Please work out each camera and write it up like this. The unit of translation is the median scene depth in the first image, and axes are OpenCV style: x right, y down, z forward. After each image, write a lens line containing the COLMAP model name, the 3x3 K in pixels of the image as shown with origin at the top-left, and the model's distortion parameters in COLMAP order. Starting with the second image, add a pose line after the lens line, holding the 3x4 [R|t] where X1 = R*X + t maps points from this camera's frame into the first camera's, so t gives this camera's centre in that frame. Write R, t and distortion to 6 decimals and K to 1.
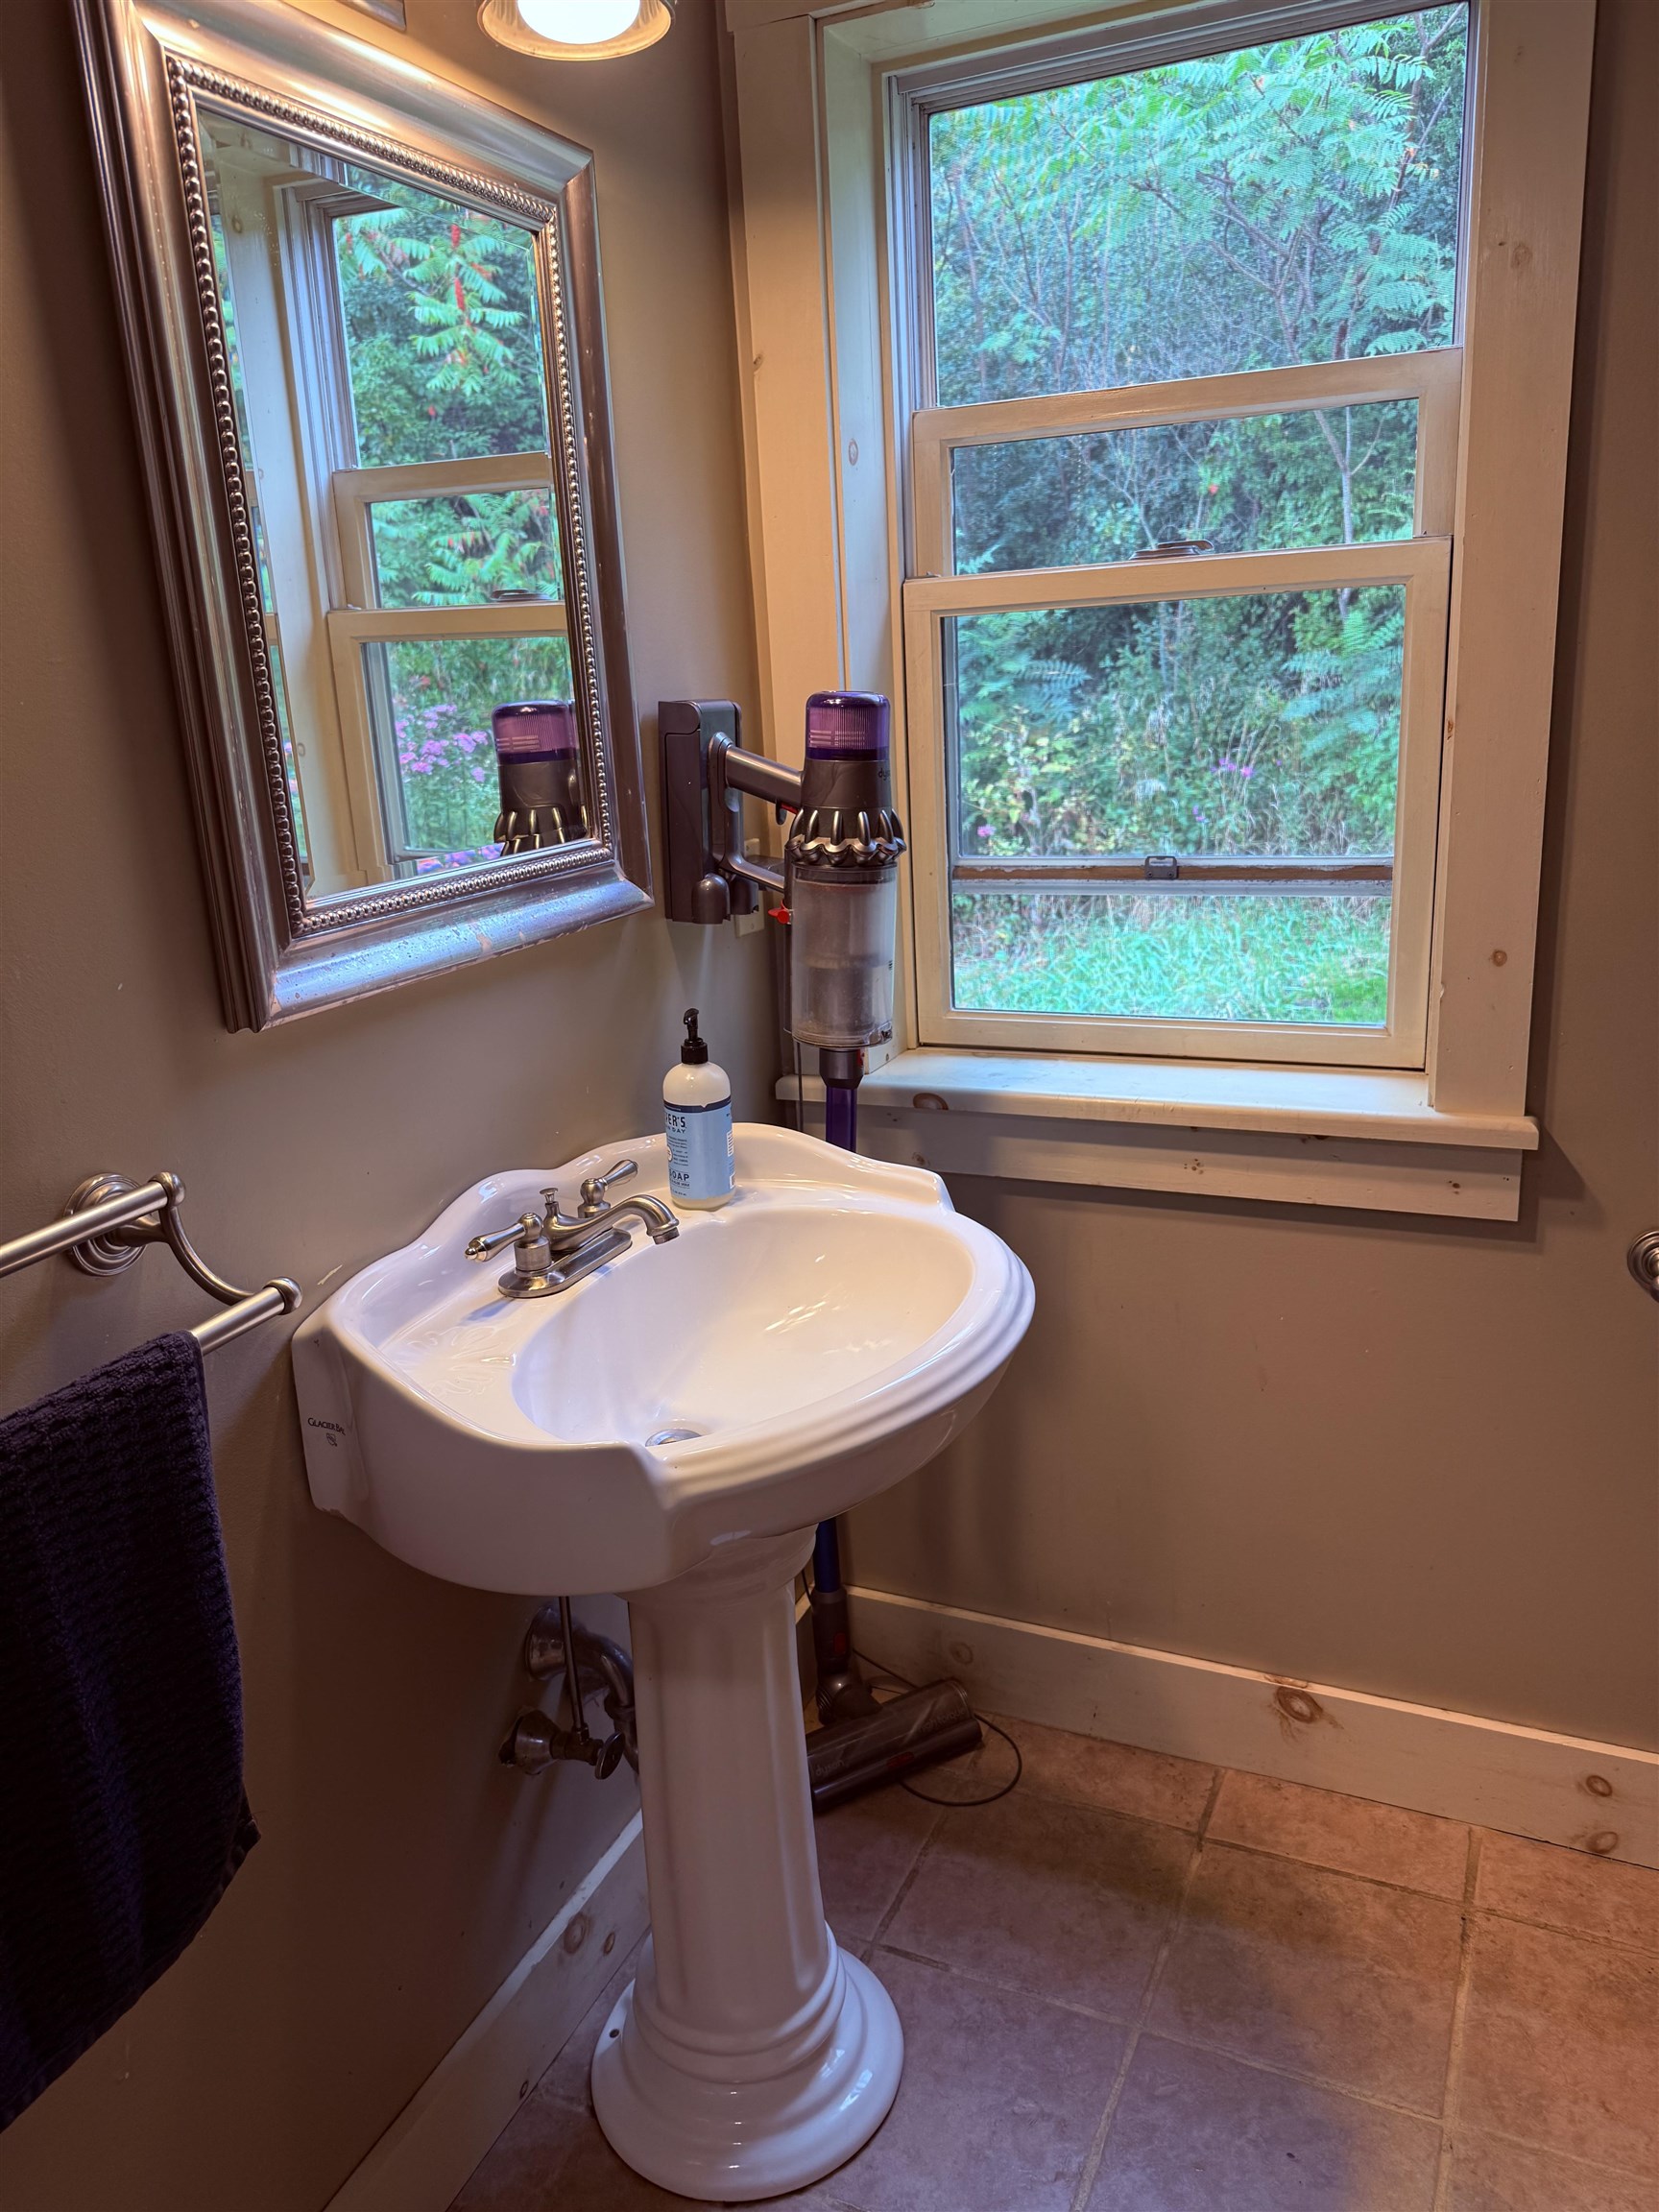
lens RADIAL K [[1552.5, 0, 840.5], [0, 1552.5, 1105.1], [0, 0, 1]] dist [0.065029, -0.090385]
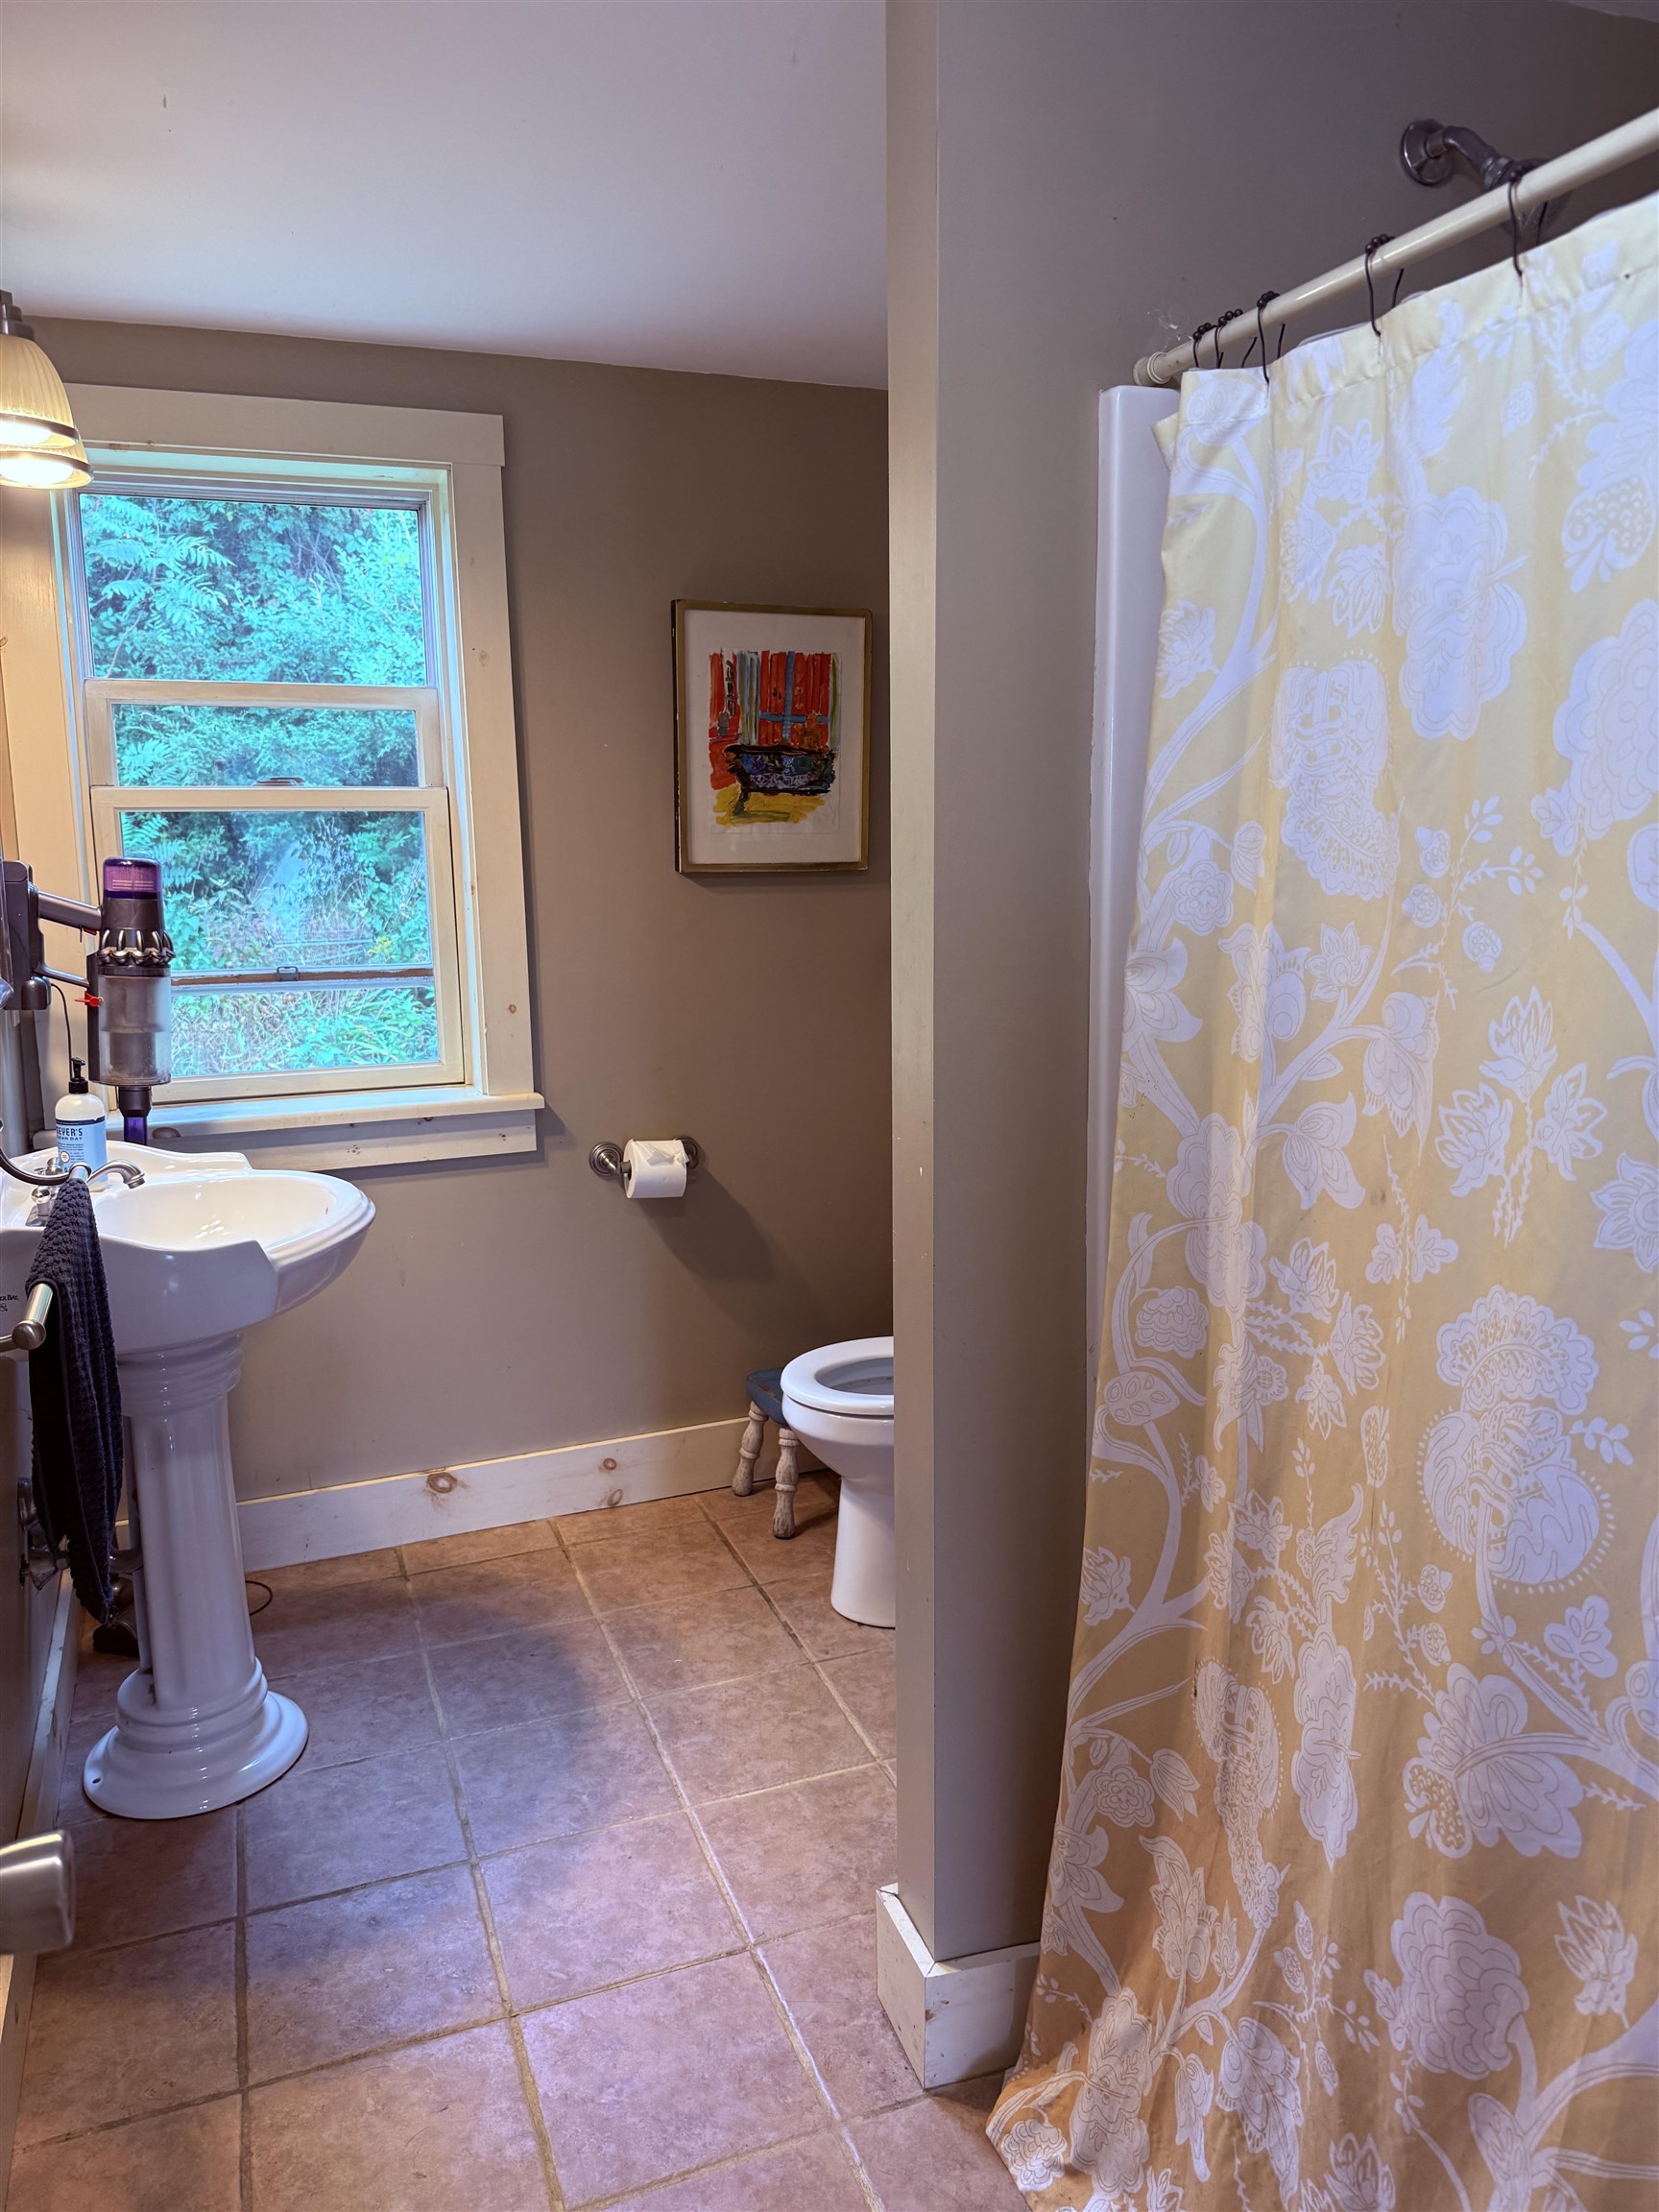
lens RADIAL K [[1552.5, 0, 825.0], [0, 1552.5, 1101.9], [0, 0, 1]] dist [0.065029, -0.090385]
pose [[0.698512, -0.080634, 0.711041, -0.629451], [0.167224, 0.984513, -0.052632, 0.171079], [-0.695785, 0.155667, 0.701178, -0.533085]]
